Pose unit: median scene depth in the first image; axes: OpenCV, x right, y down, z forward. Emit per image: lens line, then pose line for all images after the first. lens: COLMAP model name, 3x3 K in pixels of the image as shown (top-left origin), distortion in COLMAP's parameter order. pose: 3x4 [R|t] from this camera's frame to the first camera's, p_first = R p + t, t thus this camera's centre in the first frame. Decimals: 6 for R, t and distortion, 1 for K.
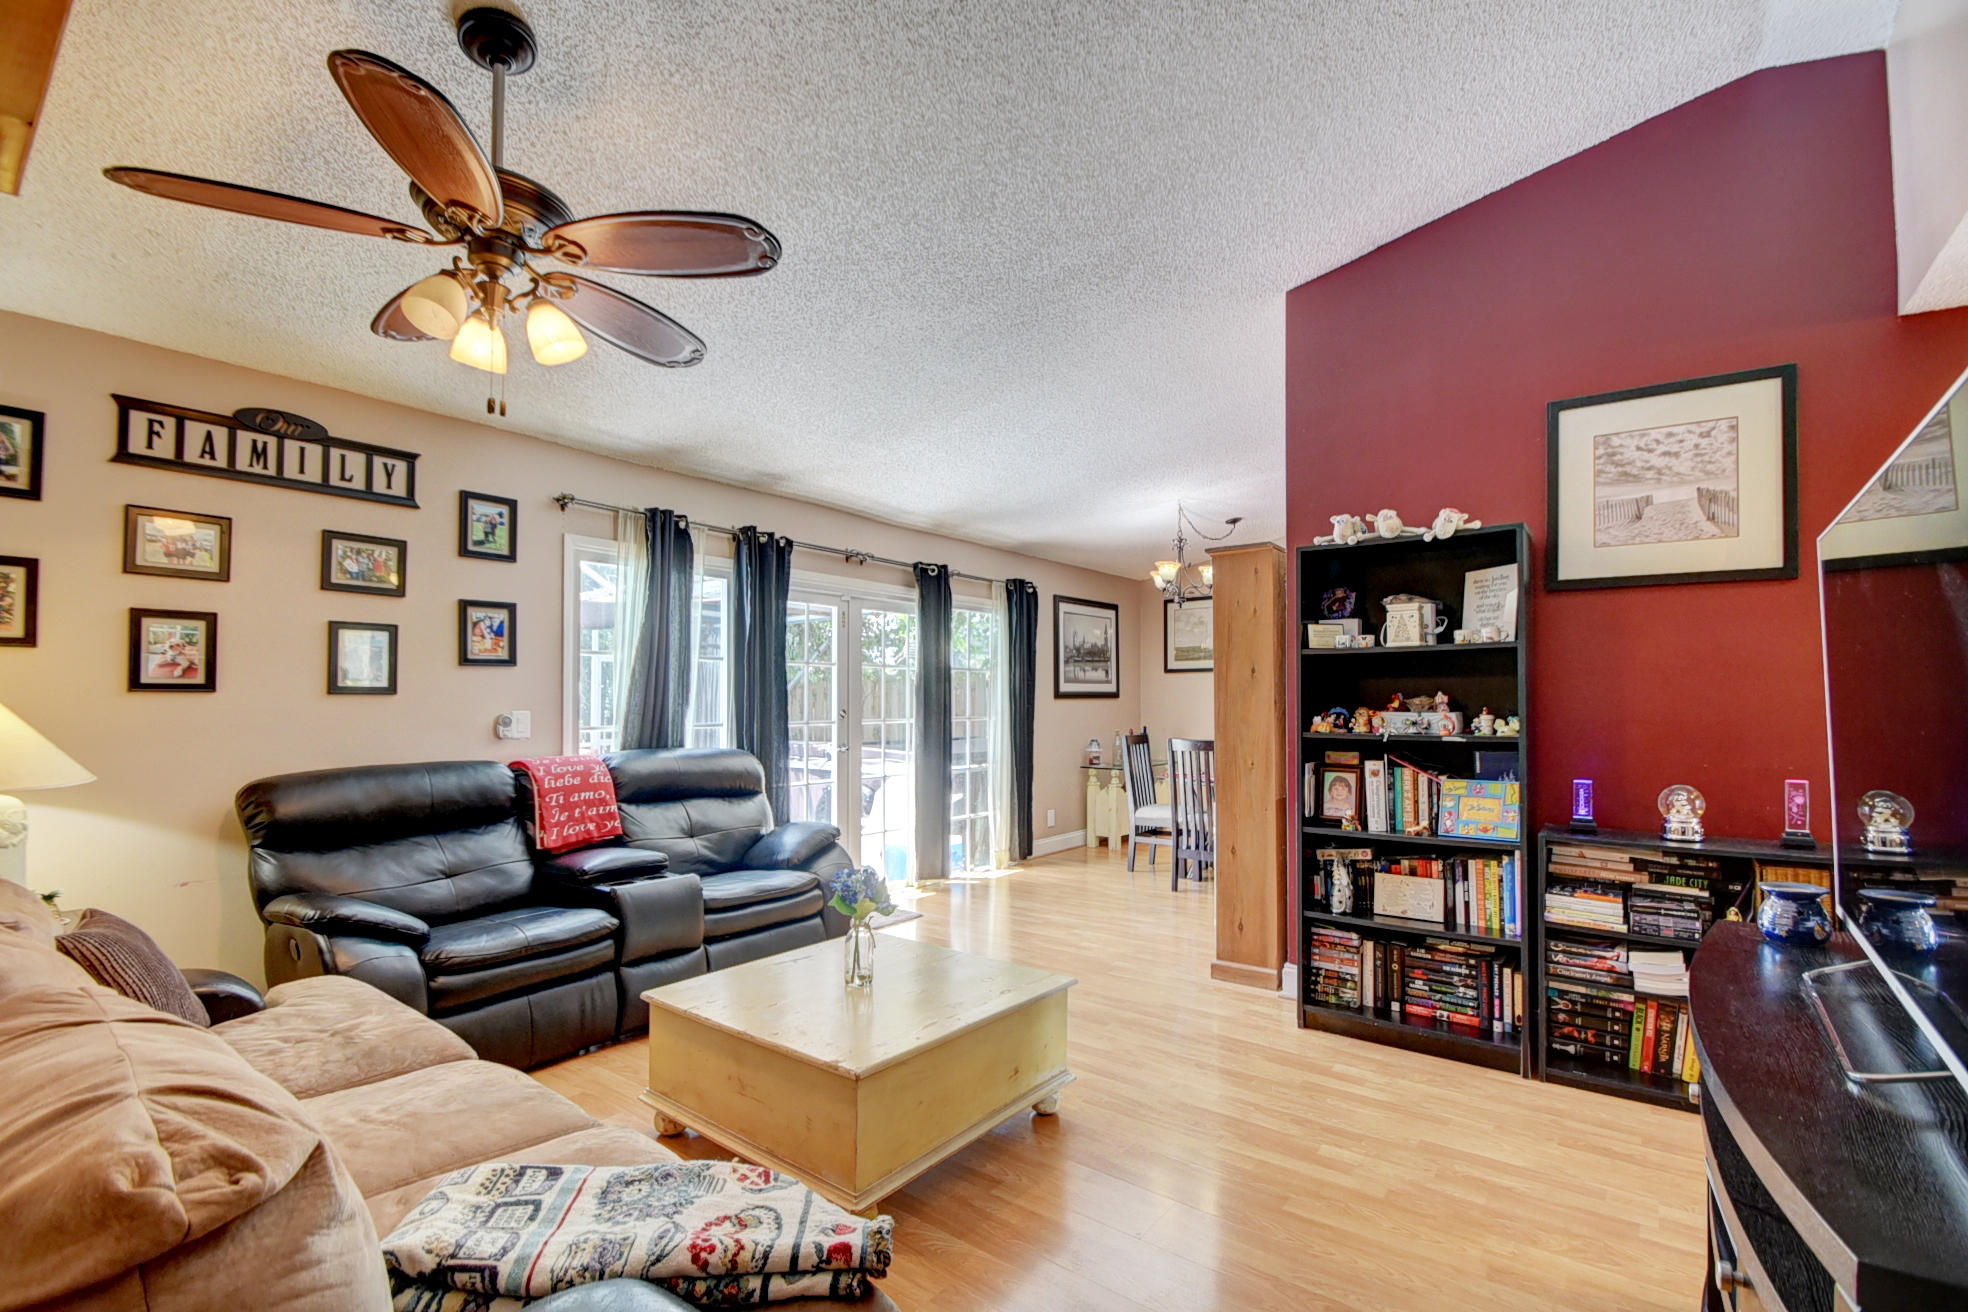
lens RADIAL K [[864.1, 0, 991.7], [0, 864.1, 684.0], [0, 0, 1]] dist [0.003752, -0.011349]
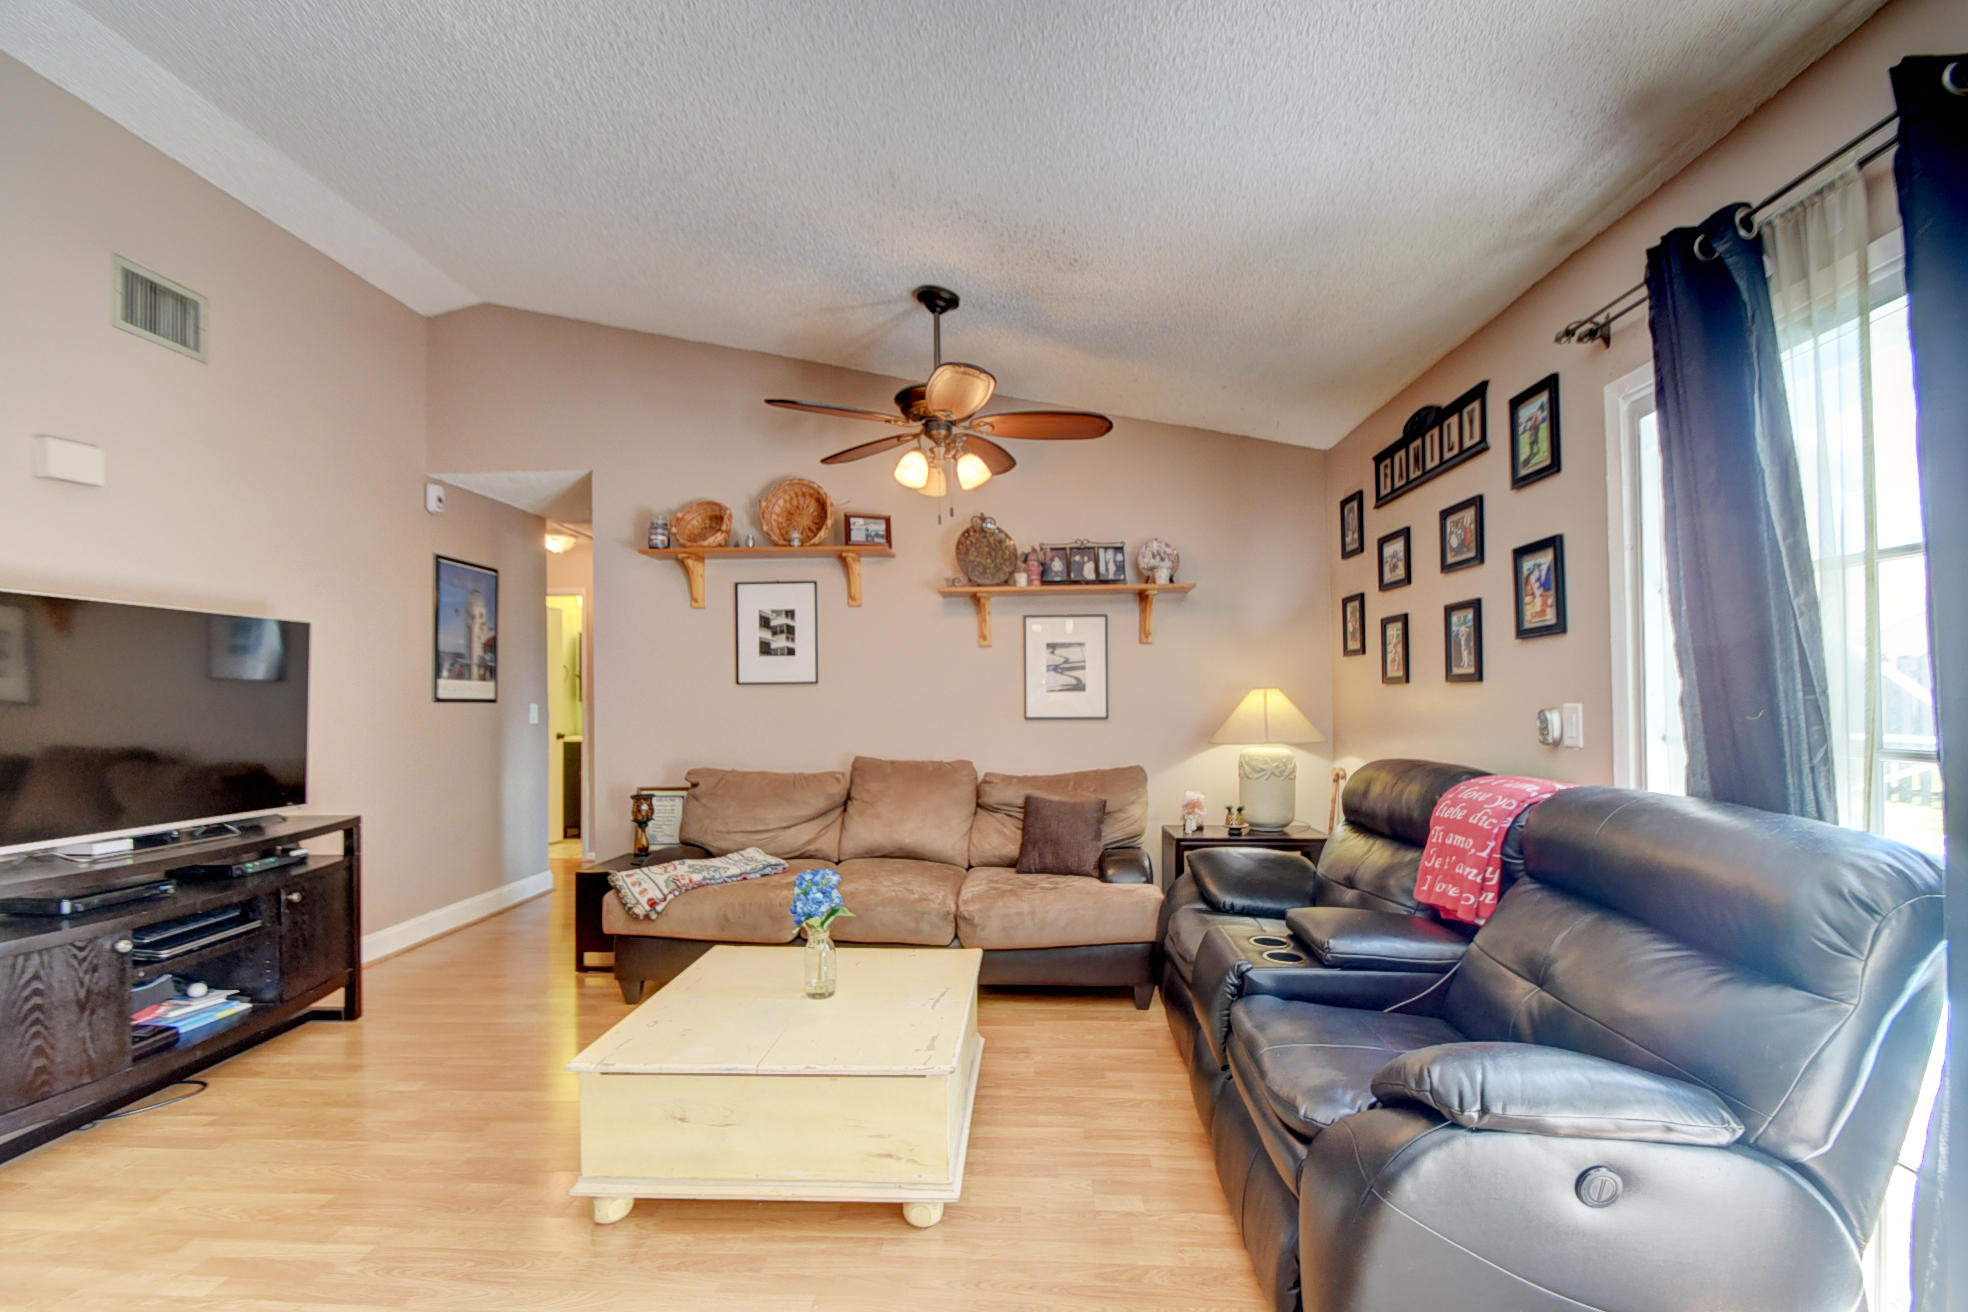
lens RADIAL K [[864.1, 0, 995.8], [0, 864.1, 682.8], [0, 0, 1]] dist [0.003752, -0.011349]
pose [[-0.818388, -0.000737, -0.574666, 0.161529], [0.022810, 0.999170, -0.033764, 0.028996], [0.574213, -0.040740, -0.817691, 1.333340]]
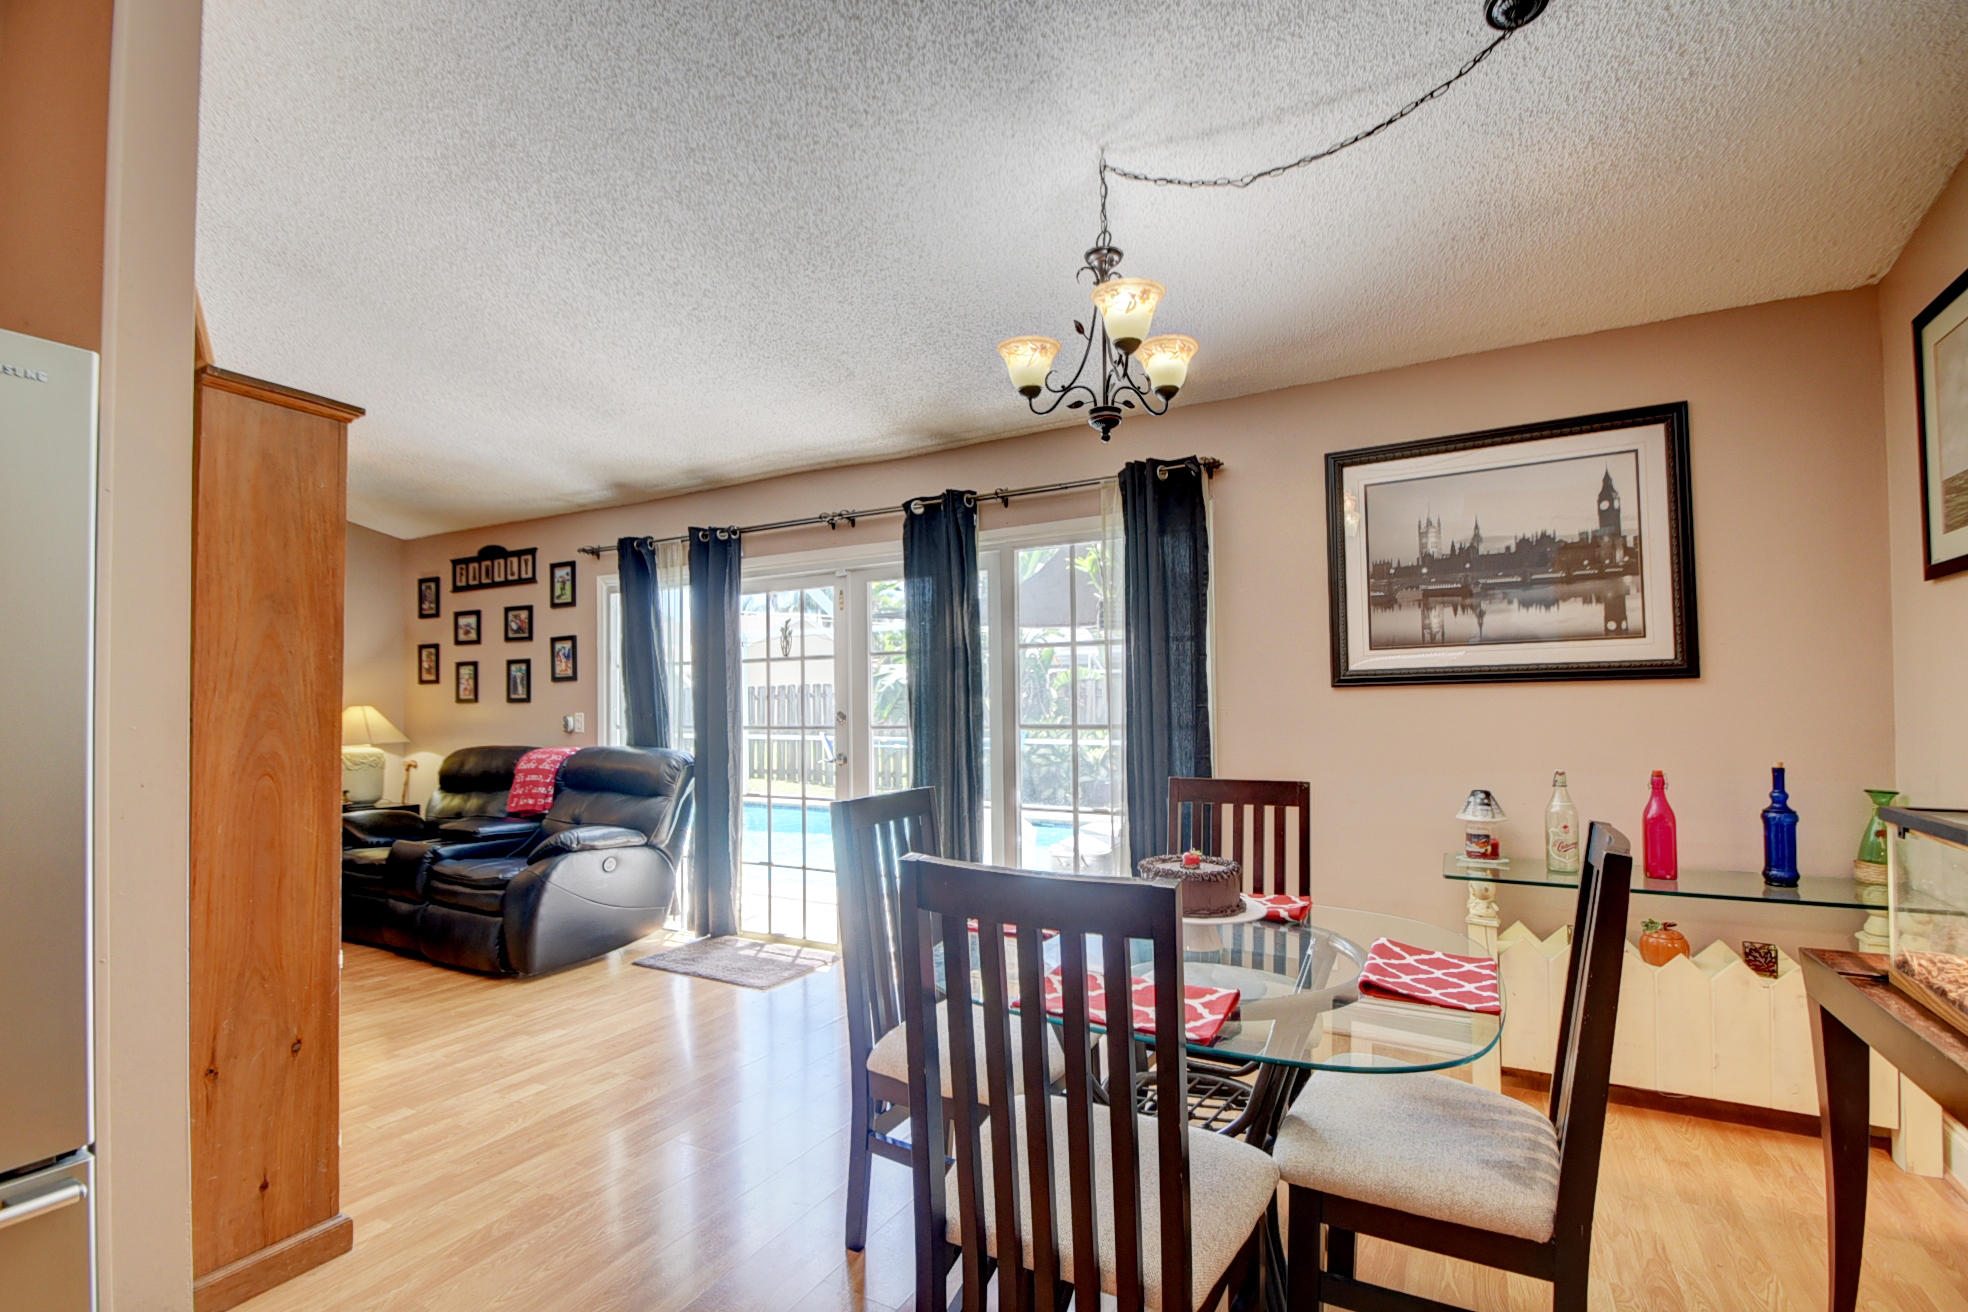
lens RADIAL K [[864.1, 0, 988.5], [0, 864.1, 682.7], [0, 0, 1]] dist [0.003752, -0.011349]
pose [[0.156735, -0.025557, -0.987310, 0.956079], [0.033493, 0.999228, -0.020548, 0.034795], [0.987073, -0.029847, 0.157469, 1.495810]]
